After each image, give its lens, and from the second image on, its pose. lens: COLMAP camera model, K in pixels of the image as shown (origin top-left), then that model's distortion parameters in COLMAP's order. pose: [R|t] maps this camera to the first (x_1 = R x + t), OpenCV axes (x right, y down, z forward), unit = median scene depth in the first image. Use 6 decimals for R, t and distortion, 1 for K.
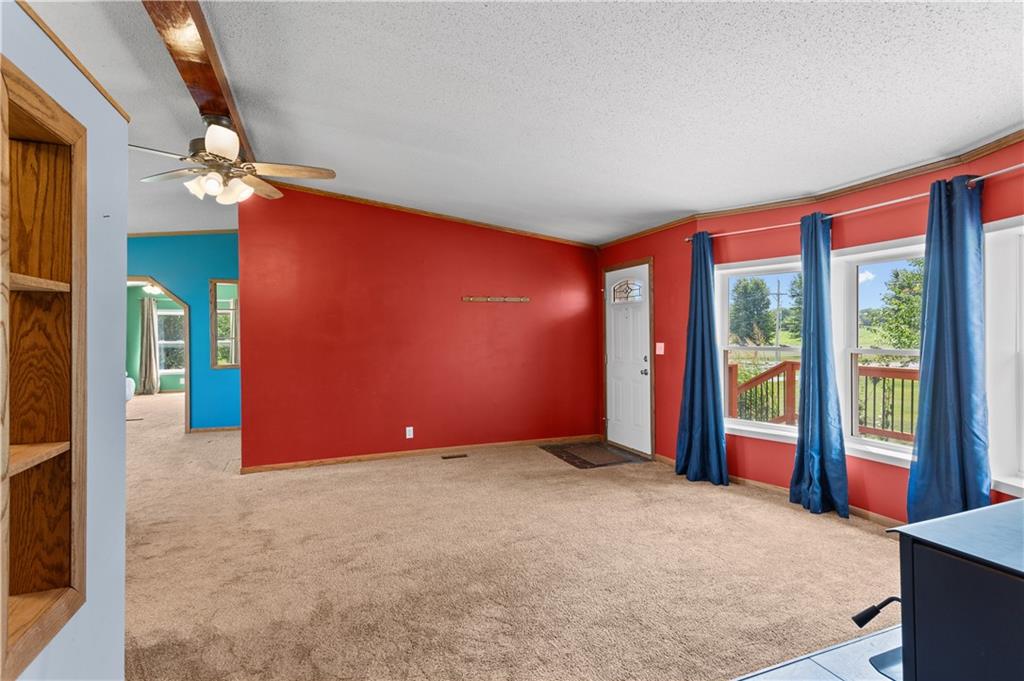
lens RADIAL K [[499.2, 0, 517.9], [0, 499.2, 336.1], [0, 0, 1]] dist [0.002800, 0.000798]
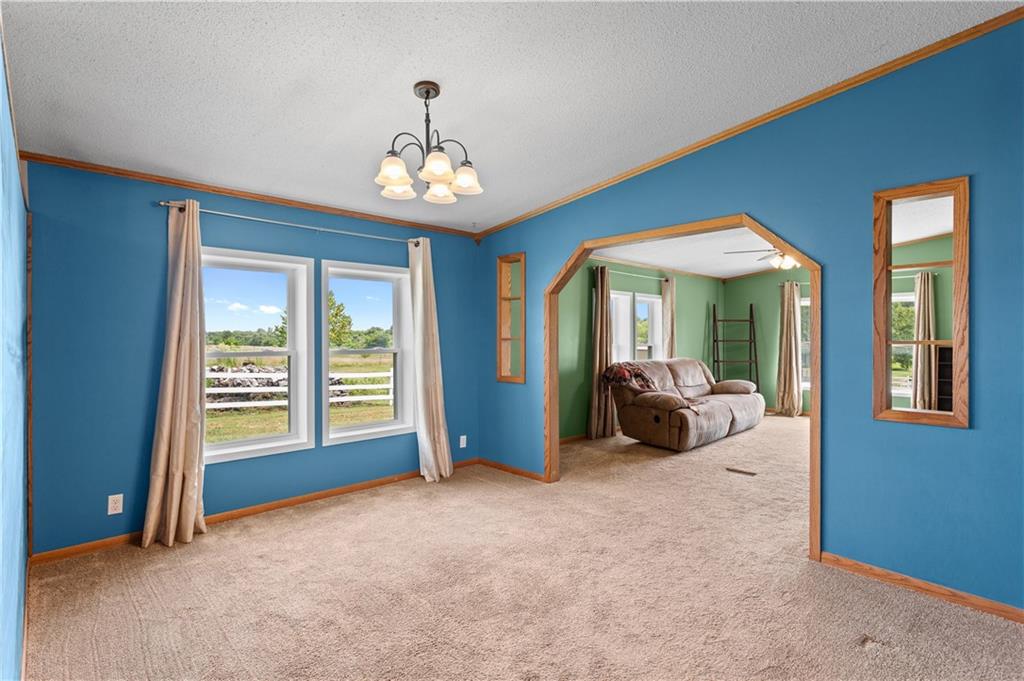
lens RADIAL K [[499.2, 0, 517.9], [0, 499.2, 336.1], [0, 0, 1]] dist [0.002800, 0.000798]
pose [[0.380113, 0.010287, -0.924883, -0.218519], [-0.009245, 0.999930, 0.007322, -0.000521], [0.924894, 0.005767, 0.380181, 0.362517]]
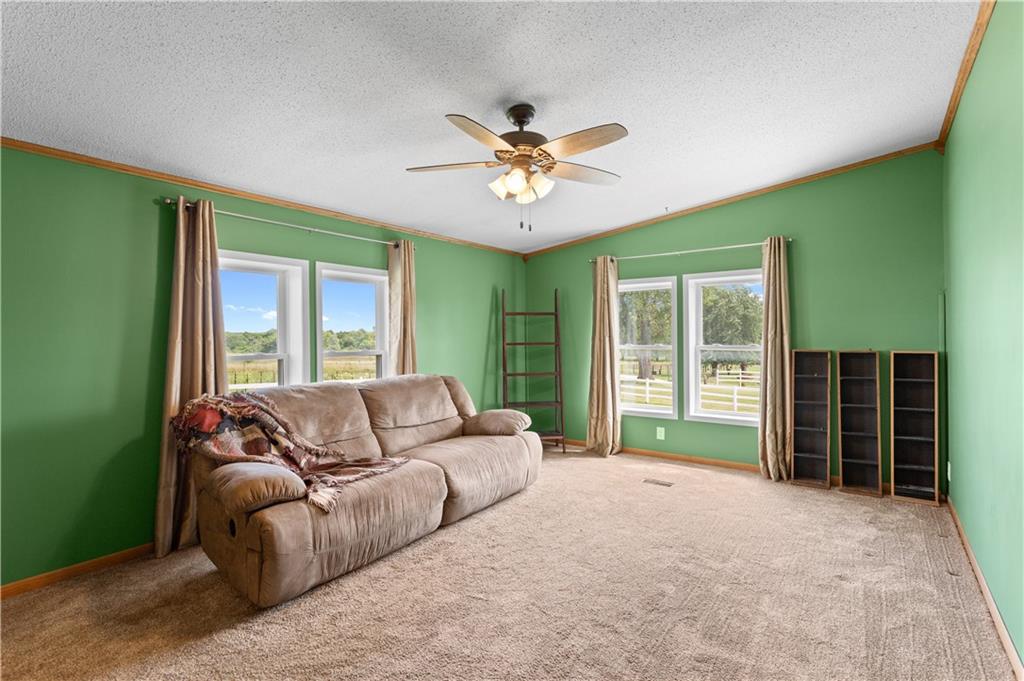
lens RADIAL K [[499.2, 0, 517.9], [0, 499.2, 336.1], [0, 0, 1]] dist [0.002800, 0.000798]
pose [[0.541072, 0.003629, -0.840969, -0.371684], [0.000123, 0.999990, 0.004394, -0.000891], [0.840976, -0.002481, 0.541066, 0.667068]]
